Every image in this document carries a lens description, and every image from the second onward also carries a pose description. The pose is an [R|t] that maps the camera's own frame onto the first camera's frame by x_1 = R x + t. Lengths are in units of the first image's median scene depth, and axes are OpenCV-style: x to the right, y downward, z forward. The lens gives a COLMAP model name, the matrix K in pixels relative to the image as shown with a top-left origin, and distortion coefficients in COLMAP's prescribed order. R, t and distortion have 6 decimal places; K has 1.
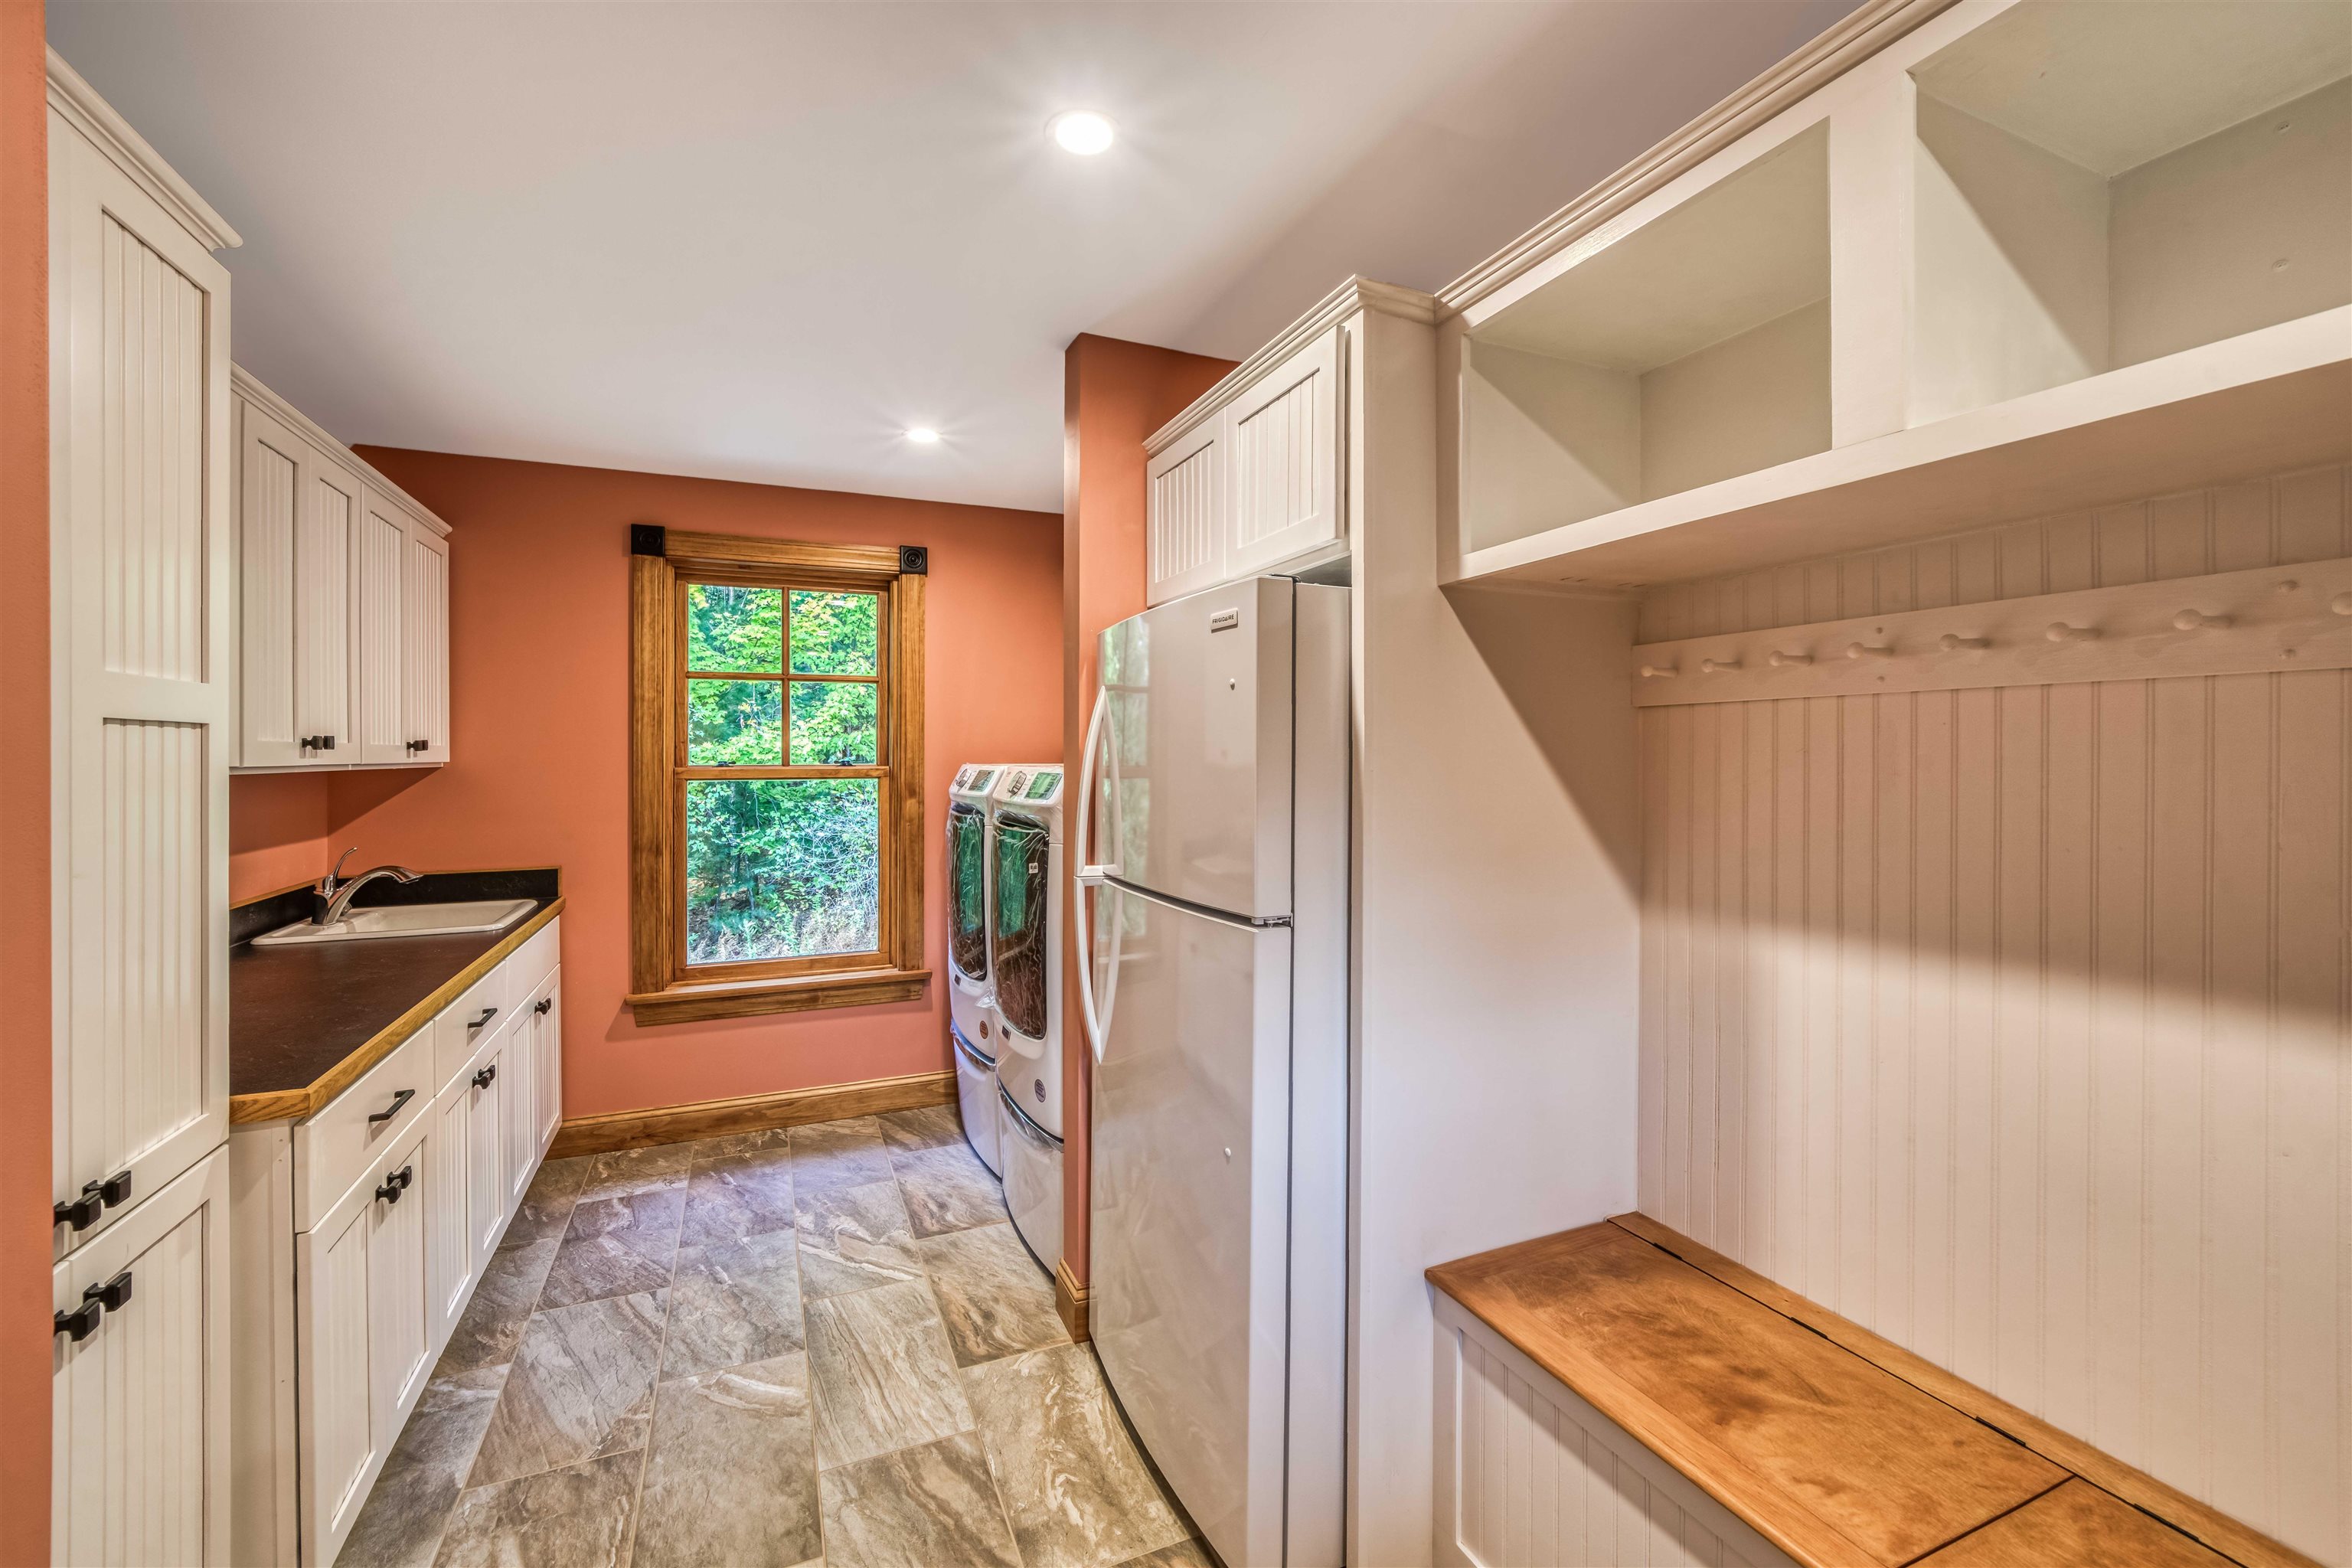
lens RADIAL K [[930.6, 0, 1154.0], [0, 930.6, 752.5], [0, 0, 1]] dist [-0.009499, 0.001084]
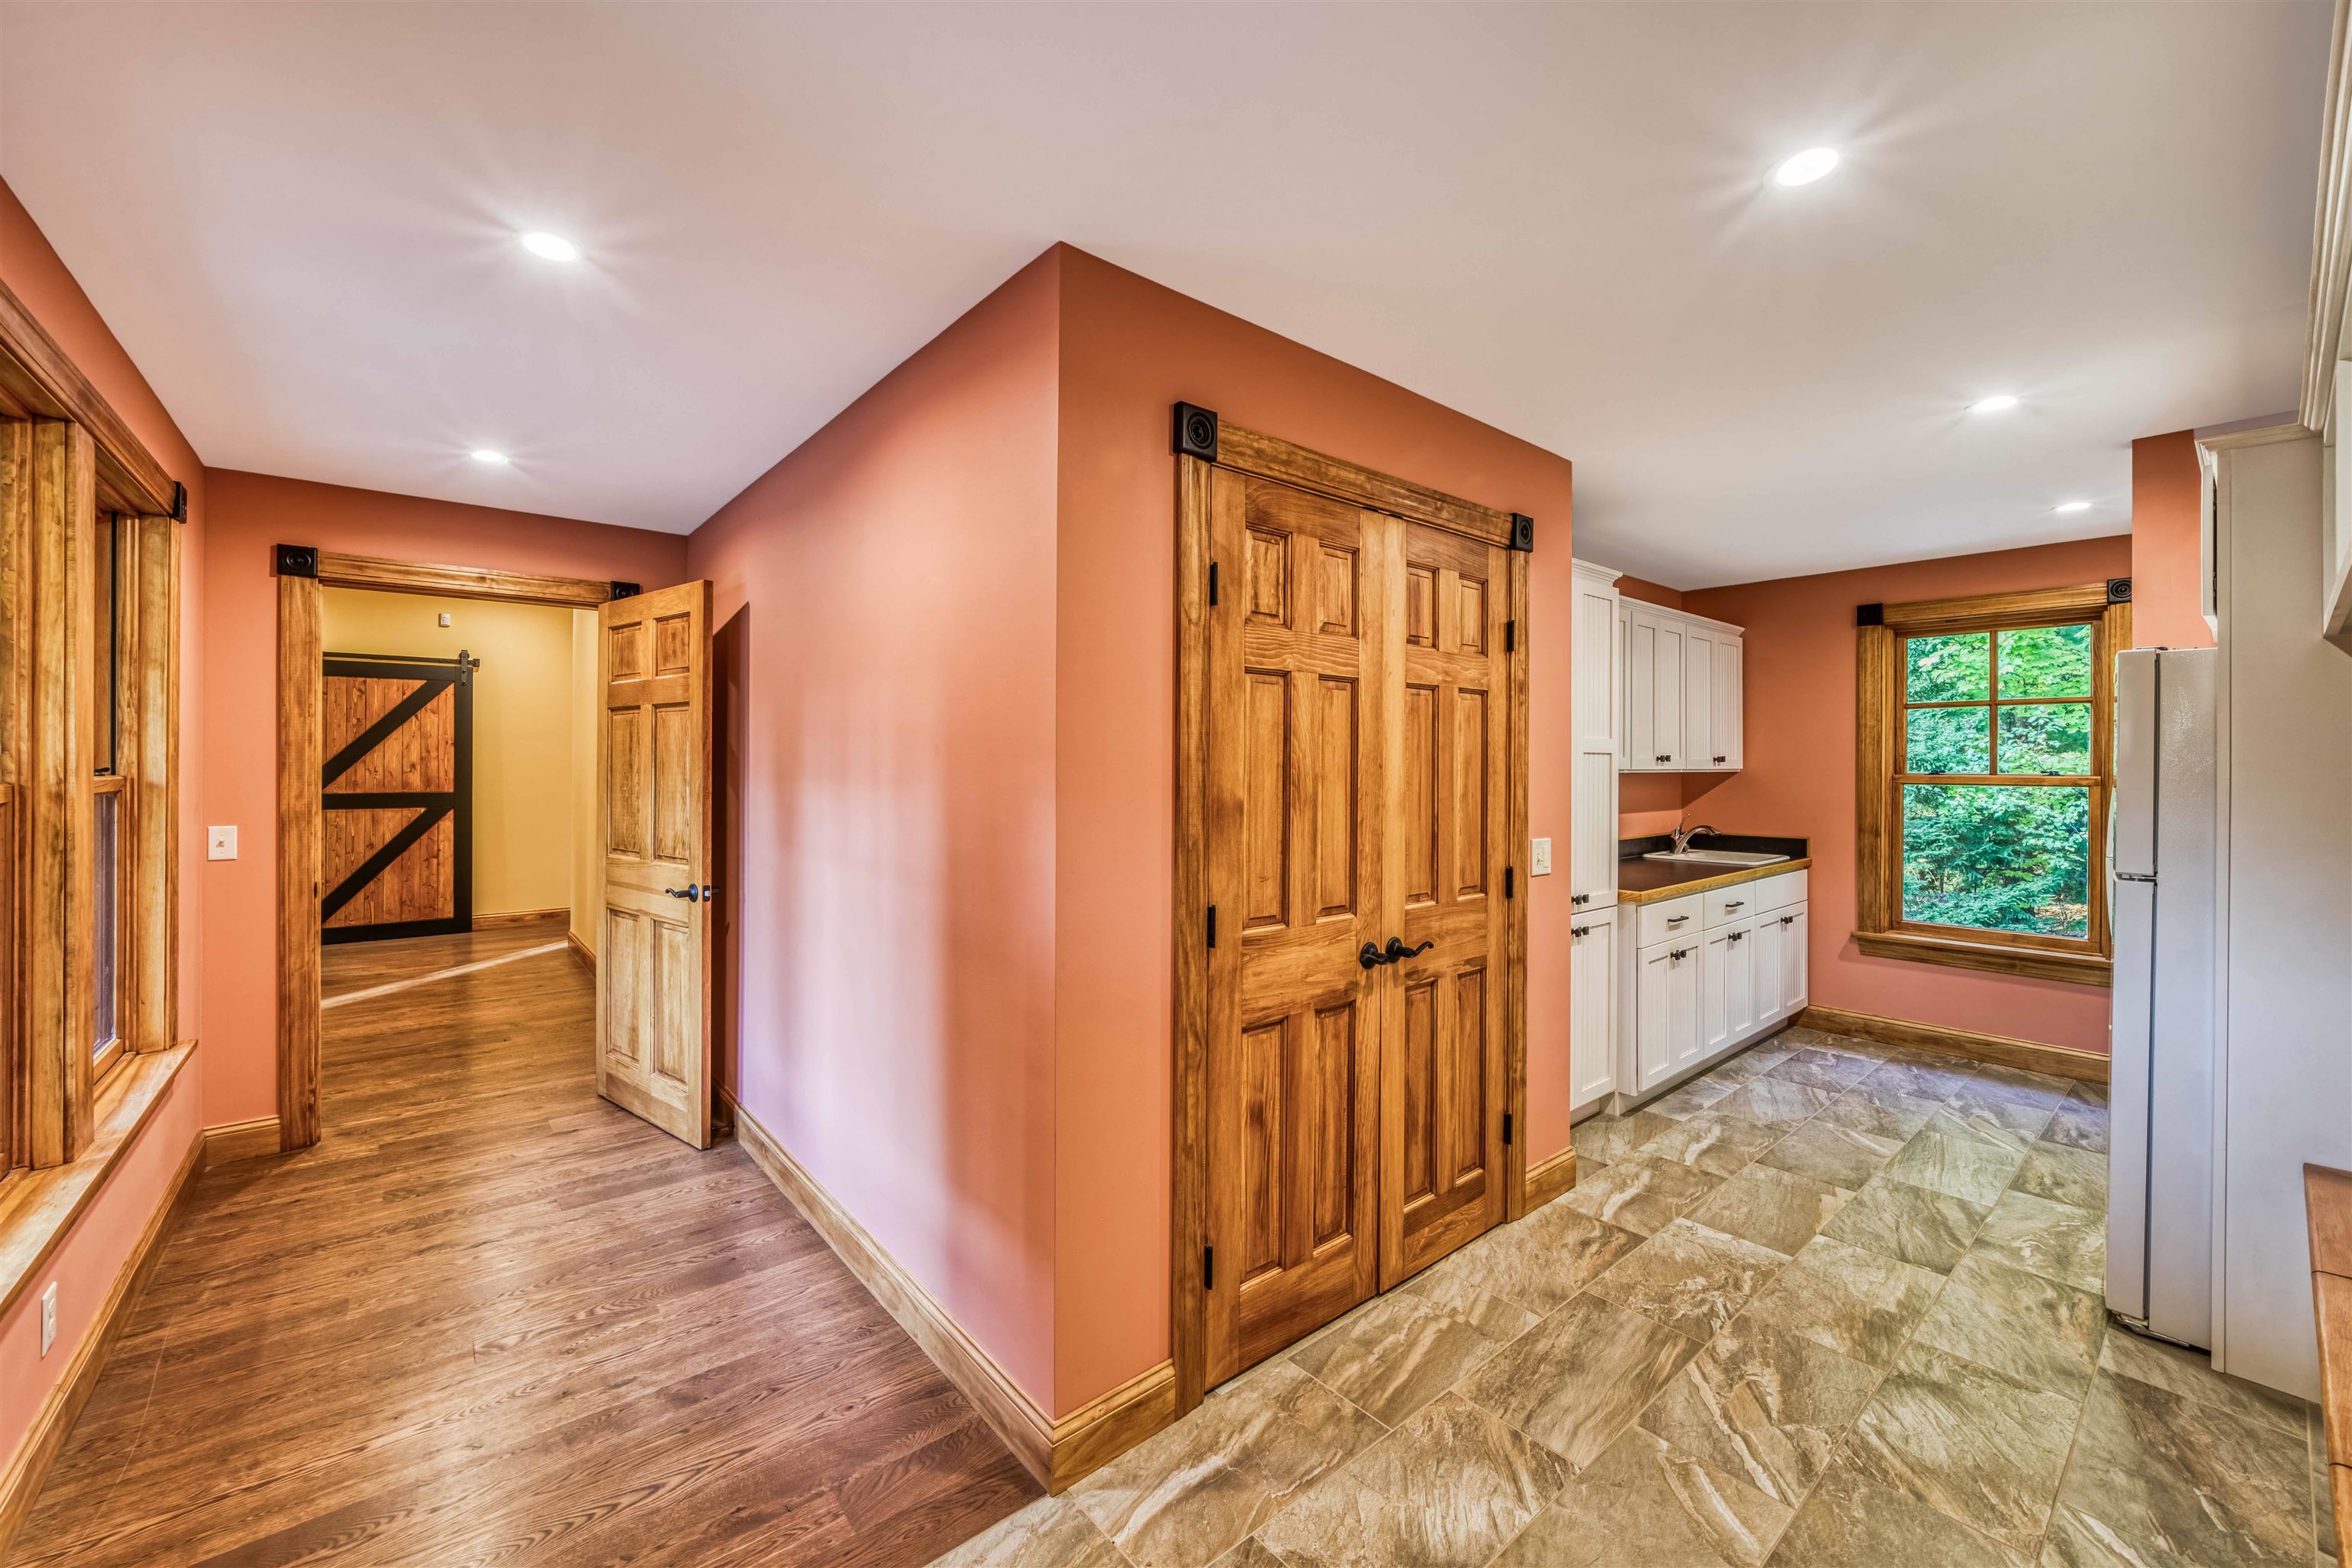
lens RADIAL K [[930.6, 0, 1170.2], [0, 930.6, 768.6], [0, 0, 1]] dist [-0.009499, 0.001084]
pose [[0.278327, 0.008326, -0.960450, 0.616497], [-0.001839, 0.999965, 0.008136, -0.002172], [0.960485, -0.000498, 0.278333, -0.506231]]
